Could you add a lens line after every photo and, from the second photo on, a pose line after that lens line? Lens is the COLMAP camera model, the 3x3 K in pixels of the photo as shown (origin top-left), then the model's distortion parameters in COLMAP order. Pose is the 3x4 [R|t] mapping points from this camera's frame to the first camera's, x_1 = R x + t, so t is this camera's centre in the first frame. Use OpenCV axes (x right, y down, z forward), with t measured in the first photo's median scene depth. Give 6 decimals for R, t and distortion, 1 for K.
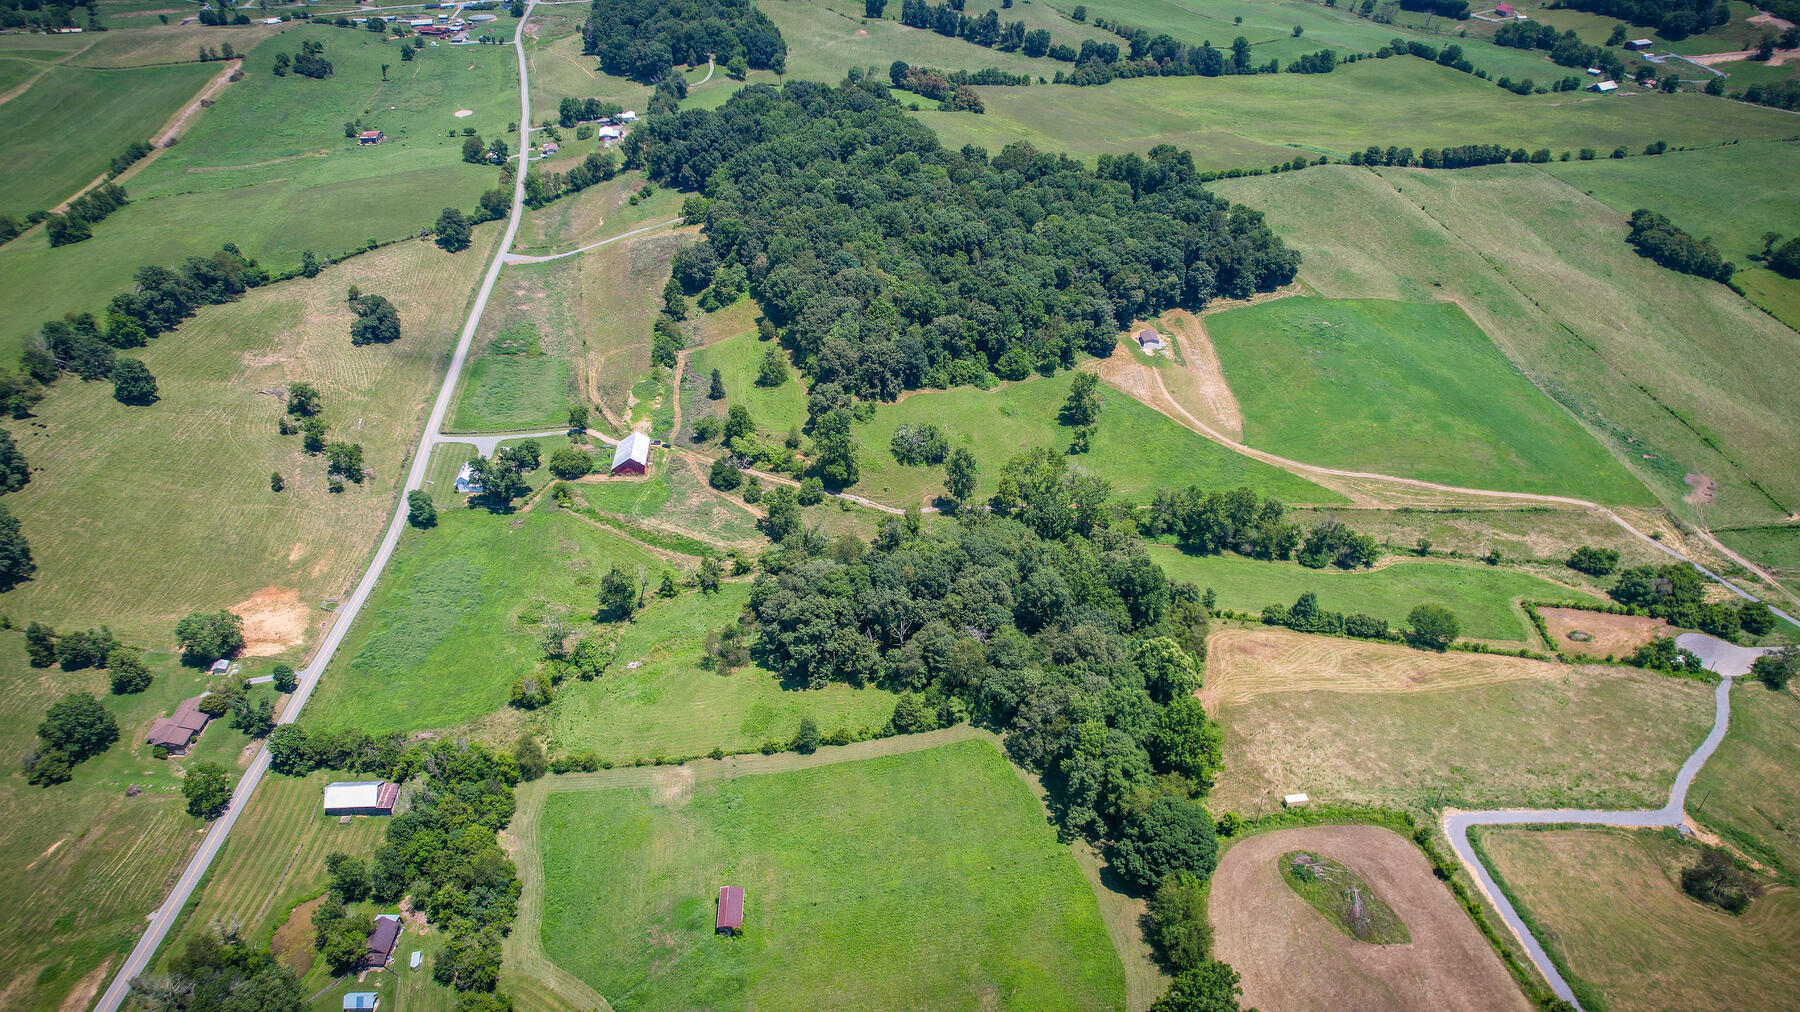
lens RADIAL K [[1152.1, 0, 905.1], [0, 1152.1, 502.7], [0, 0, 1]] dist [-0.073213, 0.069755]
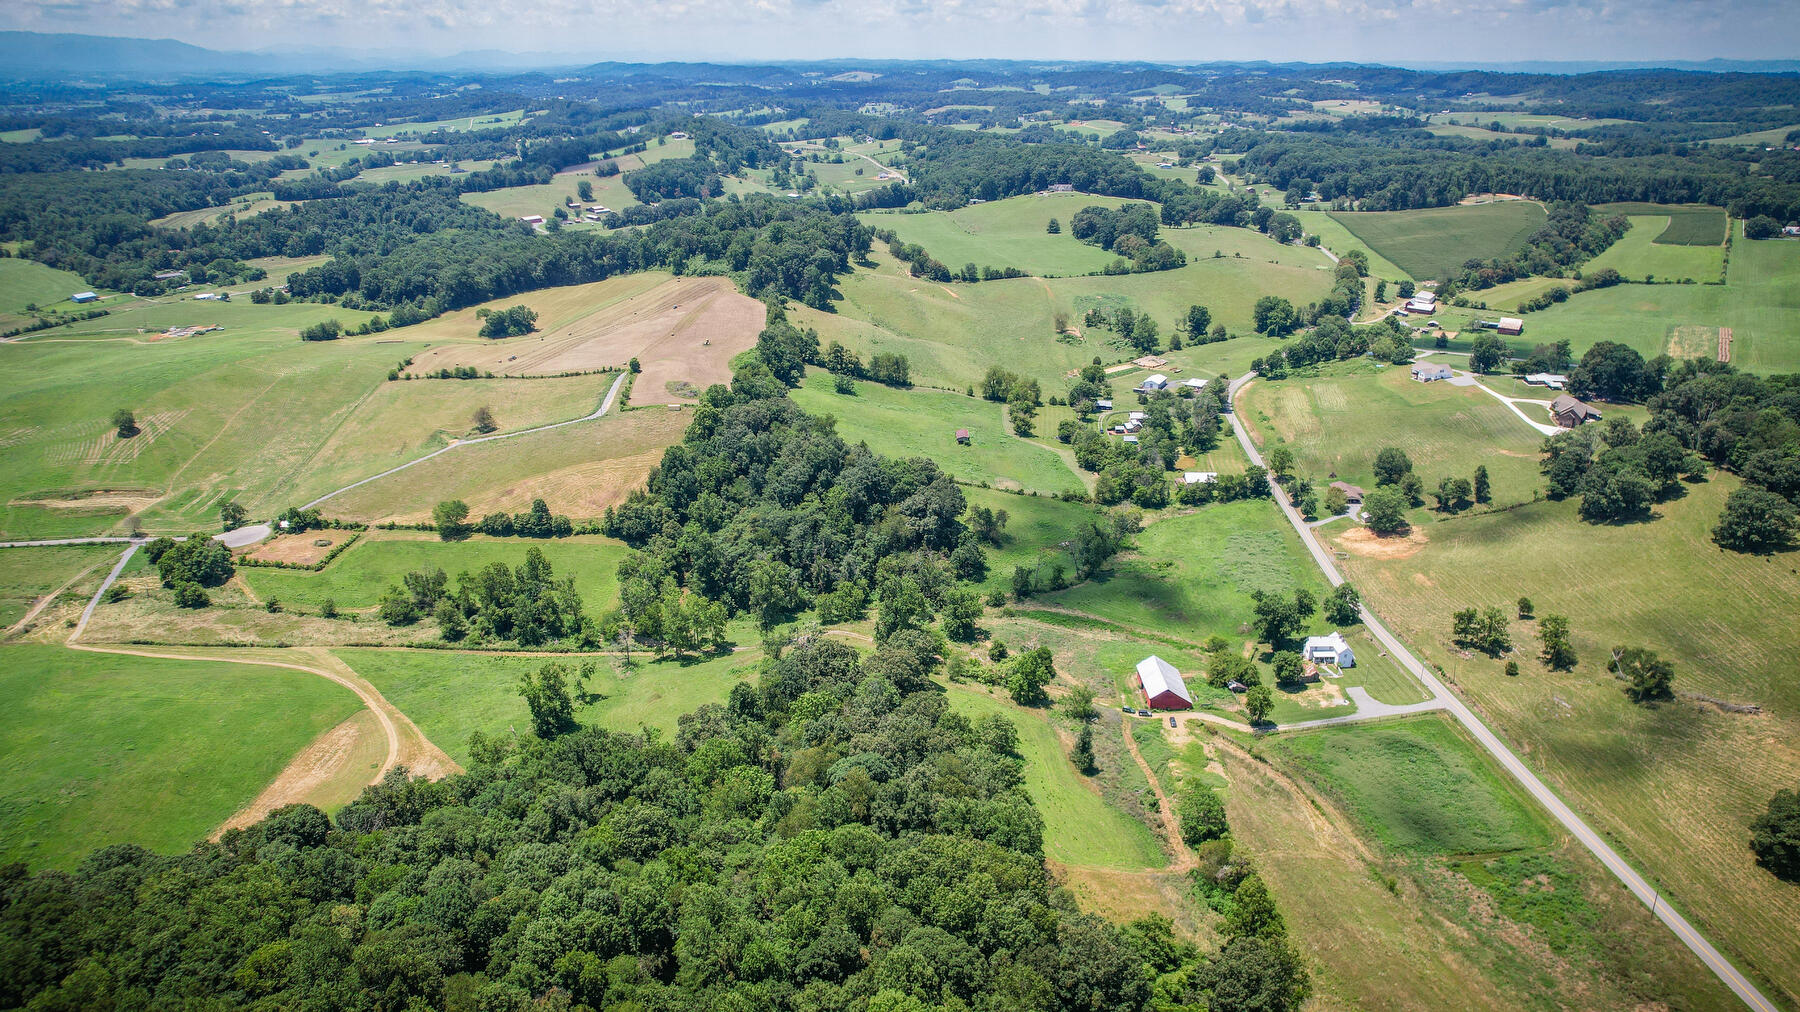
lens RADIAL K [[1152.1, 0, 901.8], [0, 1152.1, 502.4], [0, 0, 1]] dist [-0.073213, 0.069755]
pose [[-0.997497, -0.020487, 0.067675, -0.107159], [0.044792, 0.557489, 0.828975, -0.737394], [-0.054711, 0.829932, -0.555176, 1.290967]]
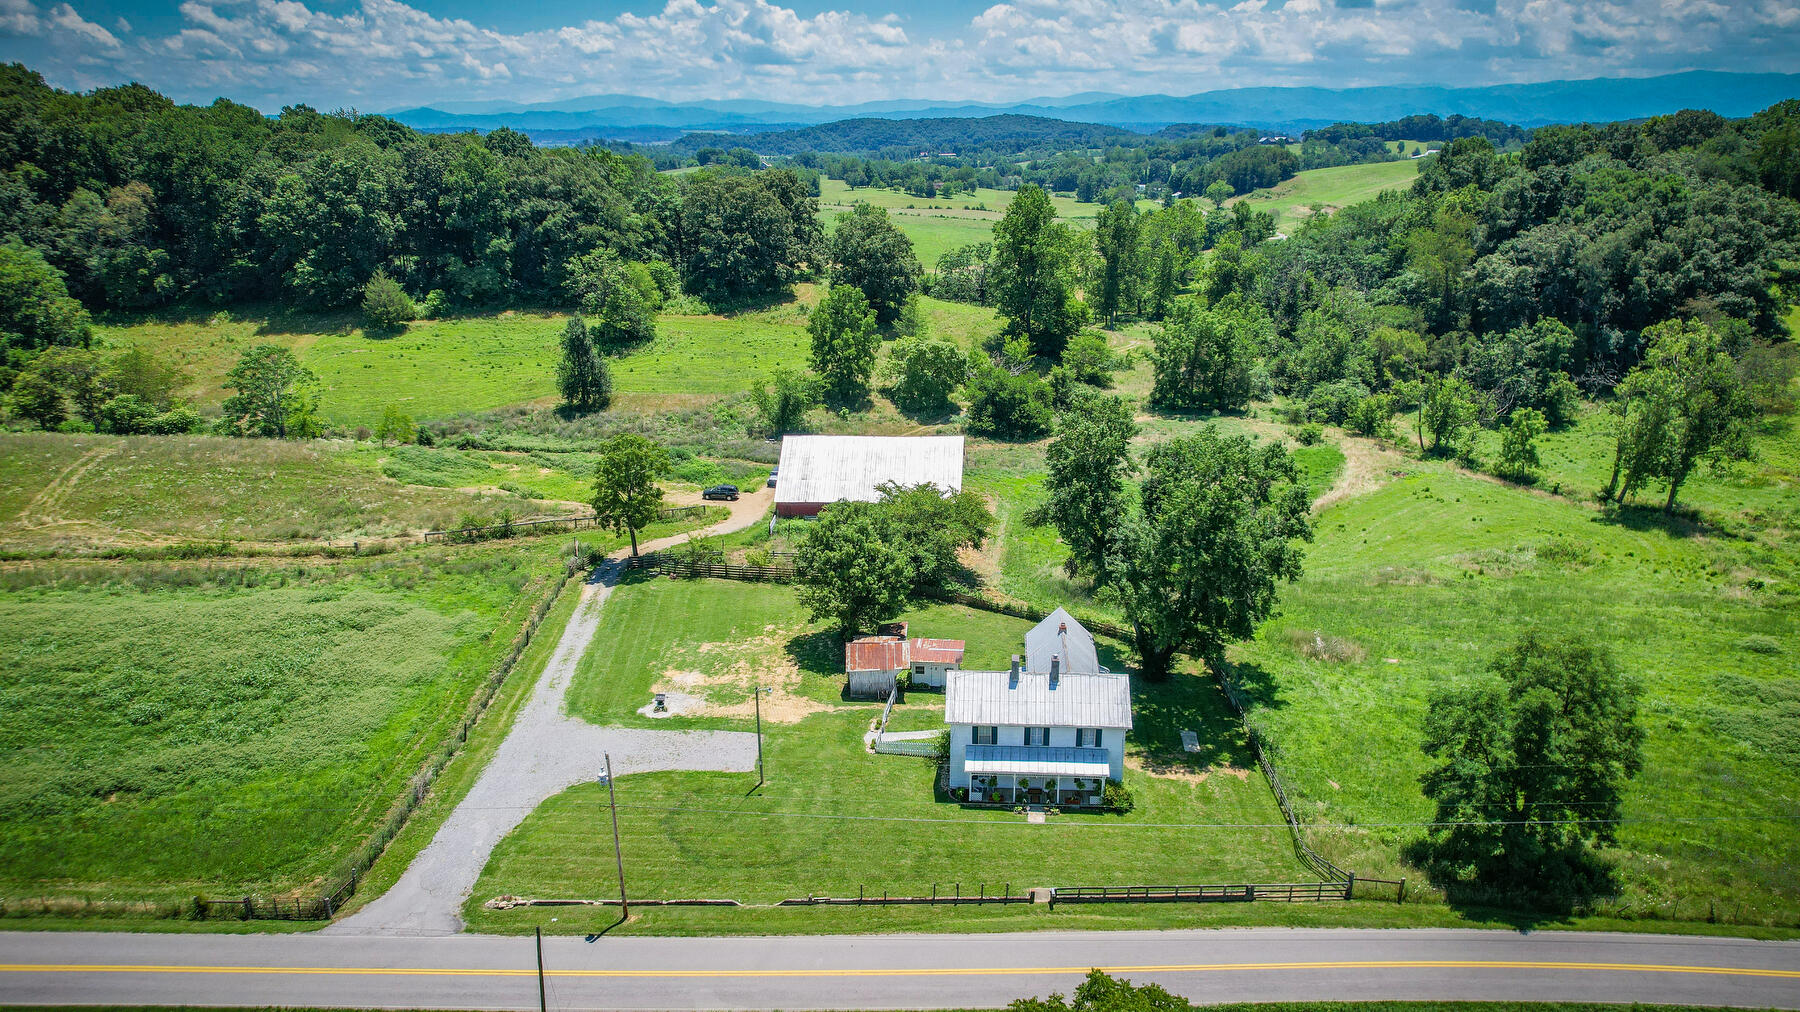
lens RADIAL K [[1152.1, 0, 894.3], [0, 1152.1, 504.6], [0, 0, 1]] dist [-0.073213, 0.069755]
pose [[0.150790, -0.314048, 0.937356, -0.489836], [0.570328, 0.802122, 0.176992, -0.081427], [-0.807458, 0.507912, 0.300062, 0.880070]]
